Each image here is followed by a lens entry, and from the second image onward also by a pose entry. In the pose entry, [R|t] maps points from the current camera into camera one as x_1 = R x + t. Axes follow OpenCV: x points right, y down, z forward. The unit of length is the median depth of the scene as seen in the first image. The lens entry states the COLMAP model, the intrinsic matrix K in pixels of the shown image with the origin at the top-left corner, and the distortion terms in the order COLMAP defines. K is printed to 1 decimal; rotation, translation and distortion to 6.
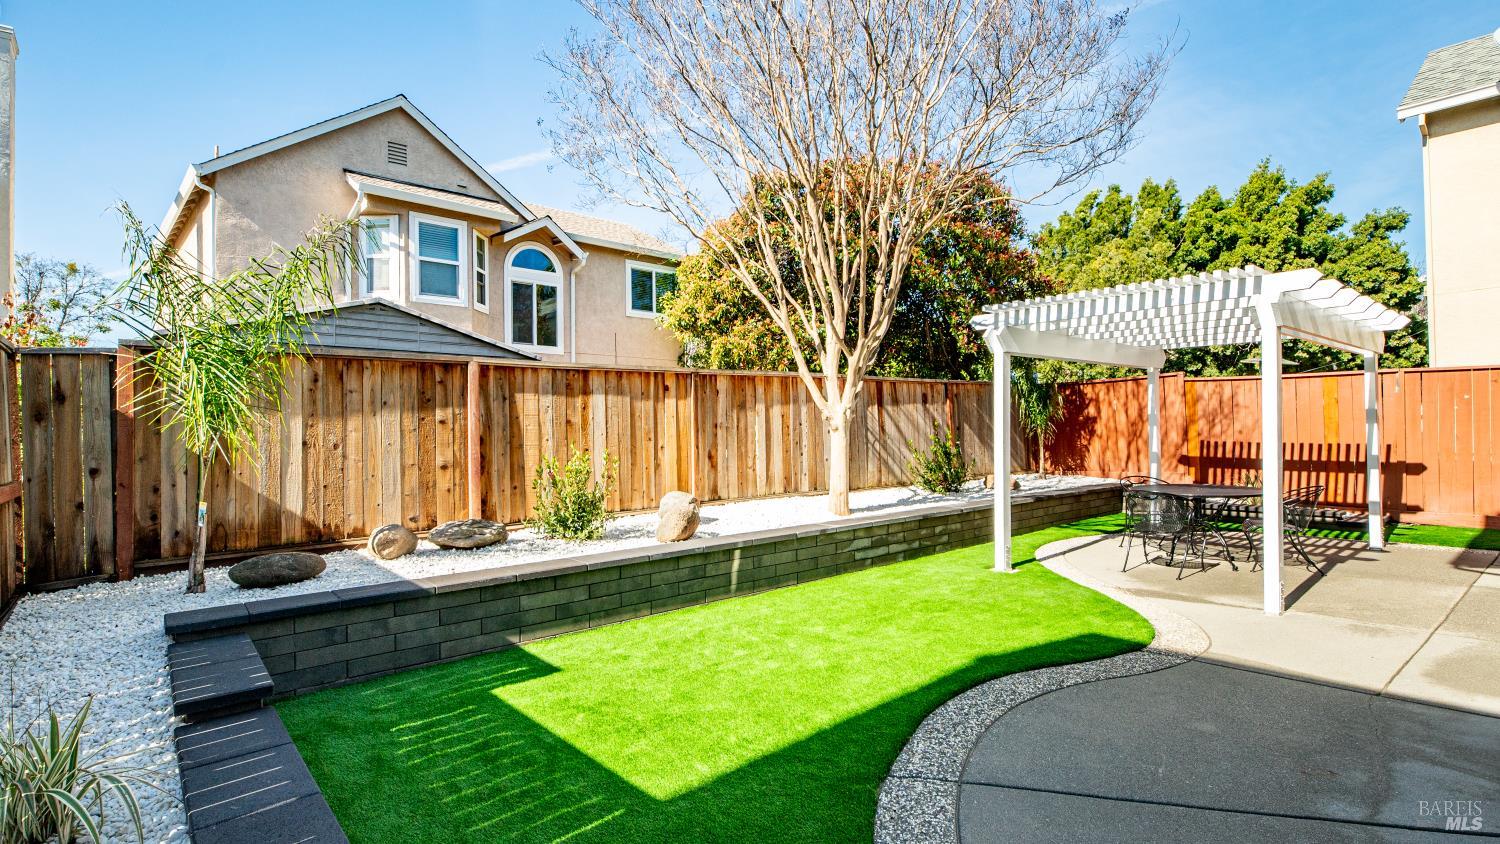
lens RADIAL K [[717.6, 0, 750.8], [0, 717.6, 415.1], [0, 0, 1]] dist [0.008823, -0.007208]
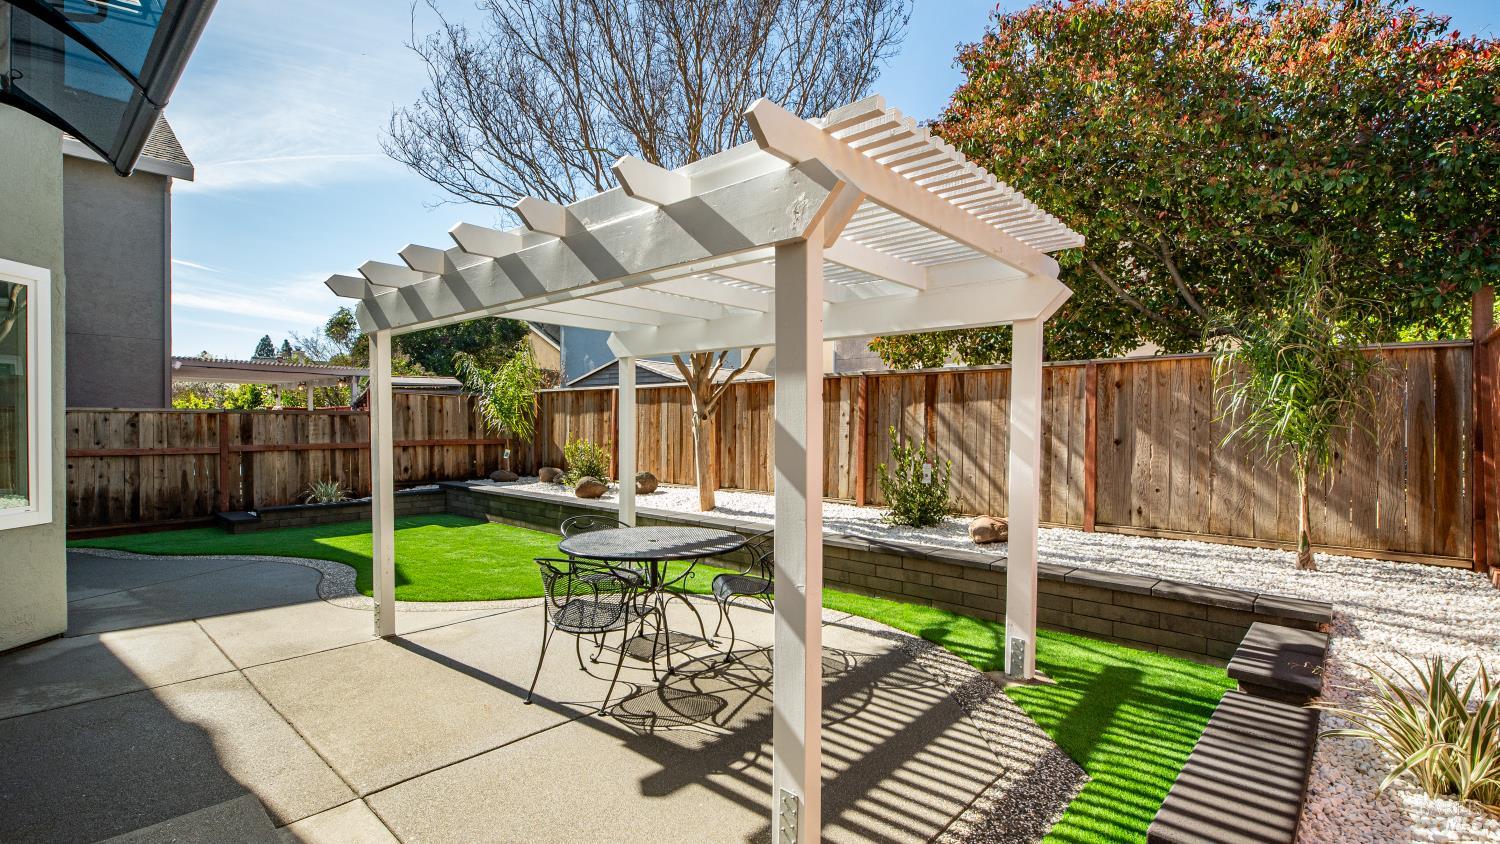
lens RADIAL K [[676.4, 0, 750.7], [0, 676.4, 427.6], [0, 0, 1]] dist [0.011450, -0.006589]
pose [[0.143435, 0.023770, -0.989374, 0.879805], [0.007041, 0.999662, 0.025038, -0.009361], [0.989635, -0.010558, 0.143219, 0.709257]]
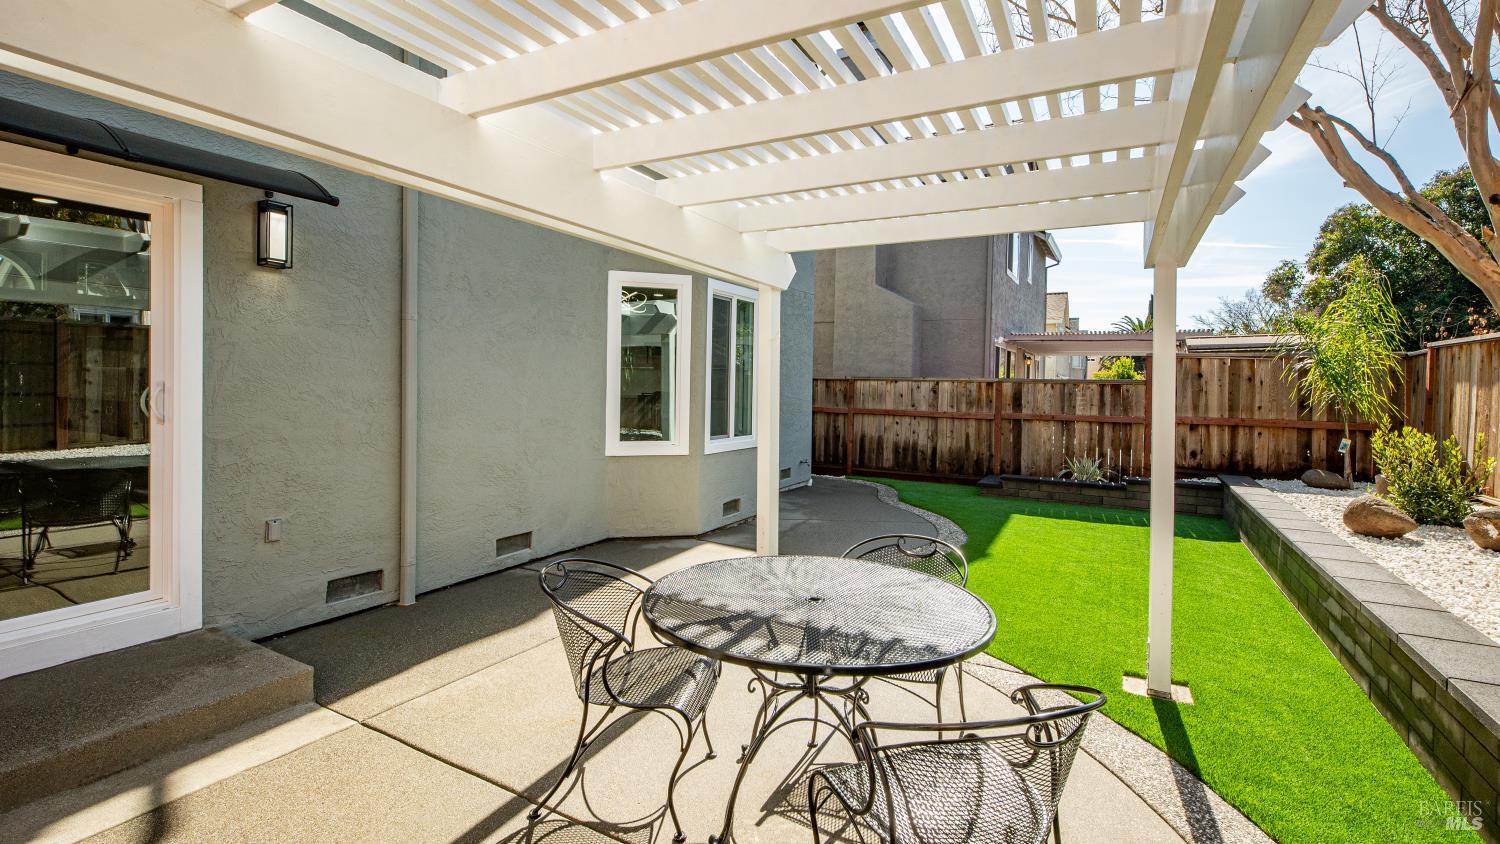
lens RADIAL K [[676.4, 0, 745.1], [0, 676.4, 397.5], [0, 0, 1]] dist [0.011450, -0.006589]
pose [[-0.932081, 0.004230, -0.362226, 0.549888], [0.000090, 0.999934, 0.011447, 0.000514], [0.362251, 0.010637, -0.932020, 0.919957]]
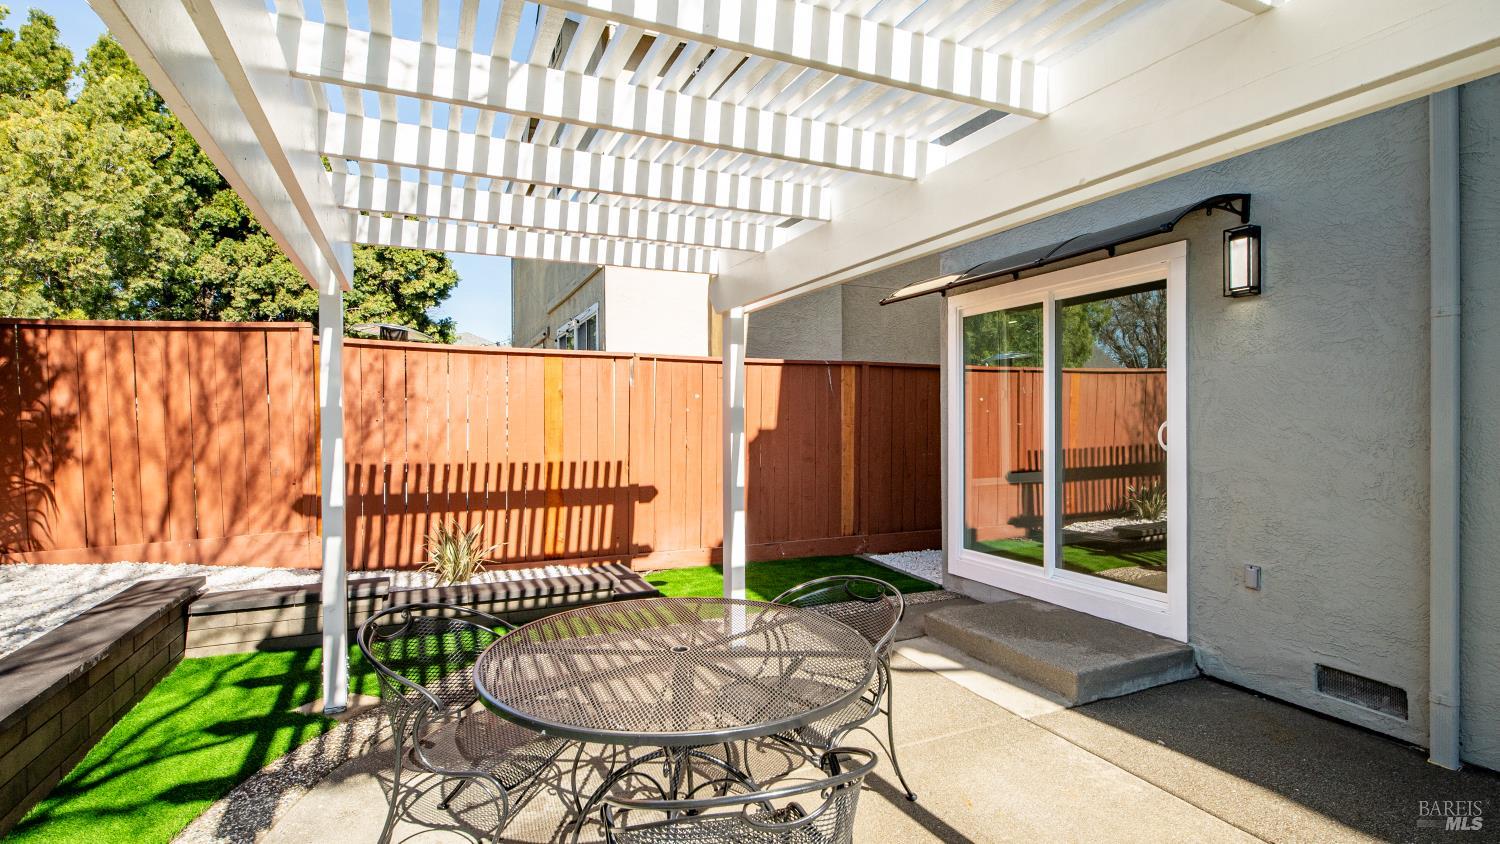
lens RADIAL K [[717.6, 0, 746.8], [0, 717.6, 421.2], [0, 0, 1]] dist [0.008823, -0.007208]
pose [[0.270764, 0.009876, 0.962595, 0.233456], [-0.015562, 0.999862, -0.005881, 0.004476], [-0.962520, -0.013387, 0.270880, 0.631034]]
